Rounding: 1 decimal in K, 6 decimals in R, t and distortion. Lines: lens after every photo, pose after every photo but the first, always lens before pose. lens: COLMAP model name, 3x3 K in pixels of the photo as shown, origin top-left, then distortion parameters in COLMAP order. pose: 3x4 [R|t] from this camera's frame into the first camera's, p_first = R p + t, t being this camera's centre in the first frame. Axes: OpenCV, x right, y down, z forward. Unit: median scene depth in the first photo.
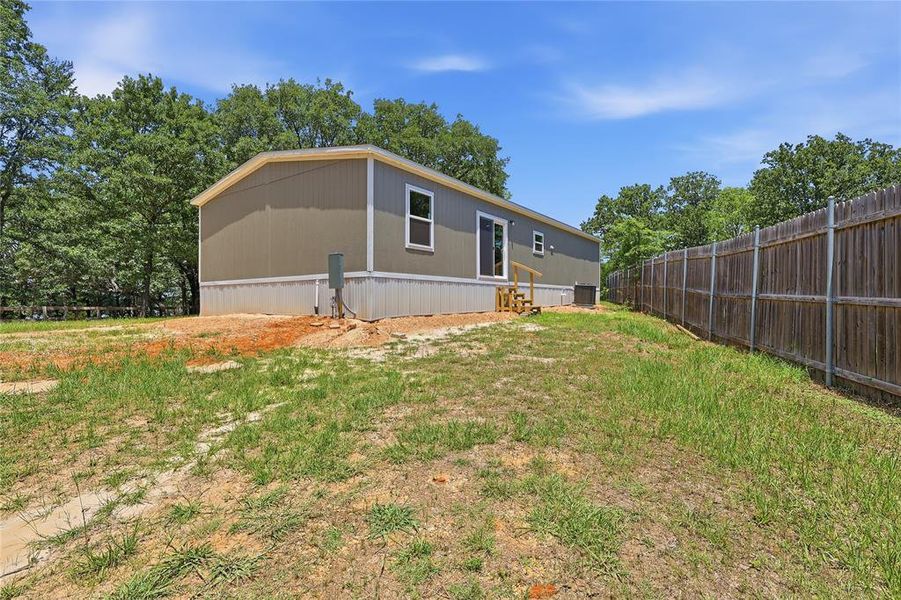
lens RADIAL K [[413.2, 0, 450.5], [0, 413.2, 300.0], [0, 0, 1]] dist [-0.012072, -0.000122]
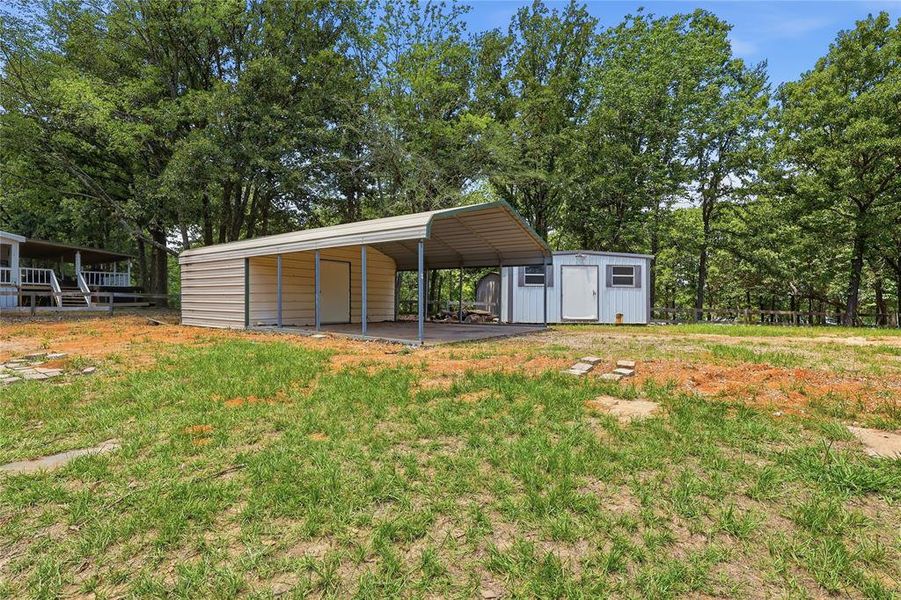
lens RADIAL K [[413.2, 0, 450.5], [0, 413.2, 300.0], [0, 0, 1]] dist [-0.012072, -0.000122]
pose [[0.223962, 0.001517, -0.974597, -0.192523], [-0.011164, 0.999937, -0.001010, 0.001665], [0.974534, 0.011107, 0.223965, 0.063469]]
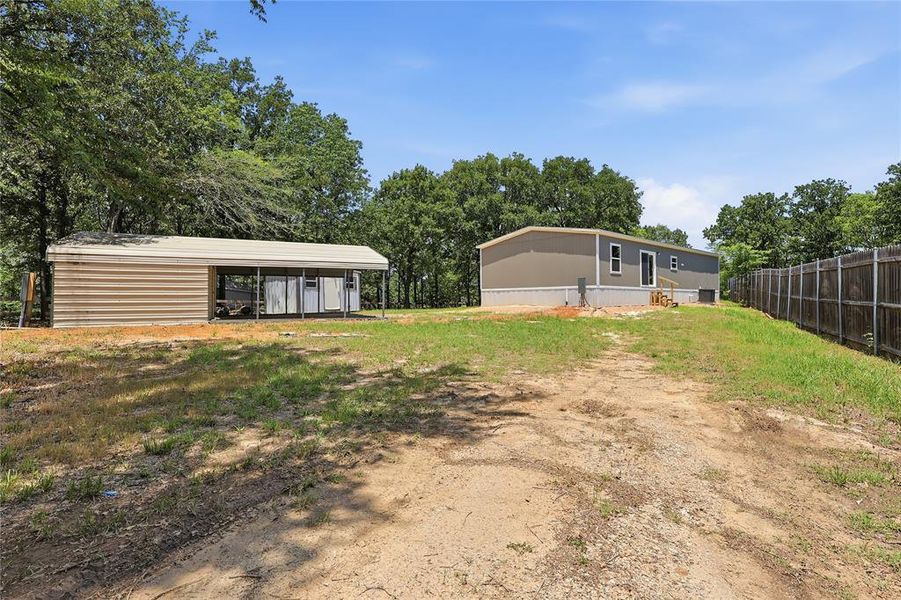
lens RADIAL K [[413.2, 0, 450.5], [0, 413.2, 300.0], [0, 0, 1]] dist [-0.012072, -0.000122]
pose [[0.970422, 0.000975, -0.241415, -0.244773], [-0.000884, 0.999999, 0.000485, 0.004718], [0.241415, -0.000257, 0.970422, -0.765193]]
